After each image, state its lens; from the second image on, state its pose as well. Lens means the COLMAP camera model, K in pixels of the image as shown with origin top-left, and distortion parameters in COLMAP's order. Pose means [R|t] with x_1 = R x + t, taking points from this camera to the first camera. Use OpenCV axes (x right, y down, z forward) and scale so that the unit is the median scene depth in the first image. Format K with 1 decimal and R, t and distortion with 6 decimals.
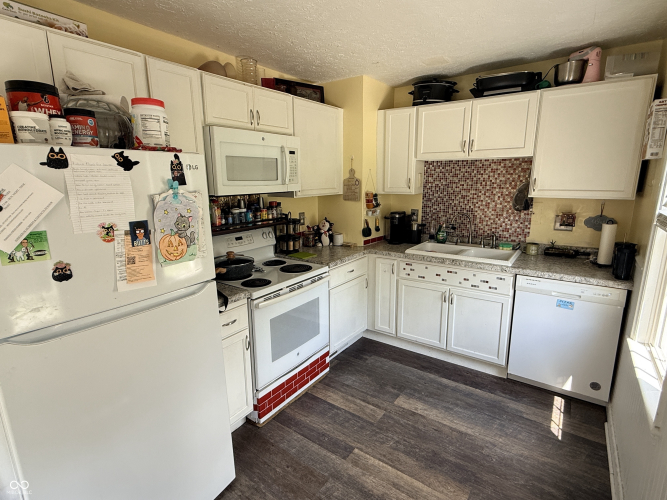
lens RADIAL K [[336.4, 0, 332.9], [0, 336.4, 250.6], [0, 0, 1]] dist [-0.002375, -0.000573]
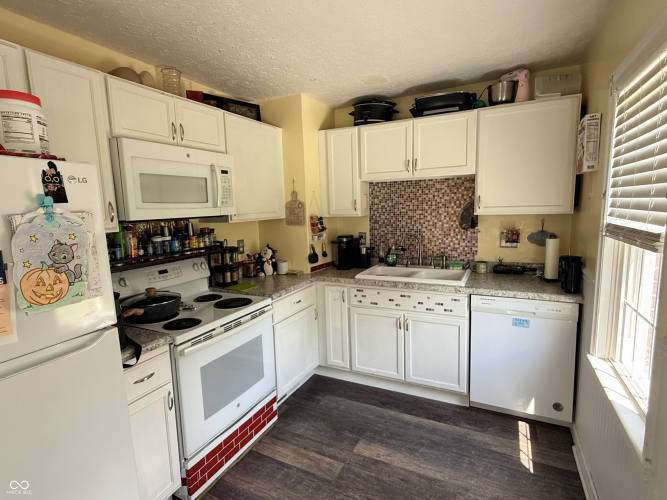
lens RADIAL K [[336.4, 0, 333.2], [0, 336.4, 249.5], [0, 0, 1]] dist [-0.002375, -0.000573]
pose [[0.987511, -0.040479, 0.152263, 0.019394], [0.053732, 0.995020, -0.083954, 0.002947], [-0.148106, 0.091087, 0.984768, 0.103526]]
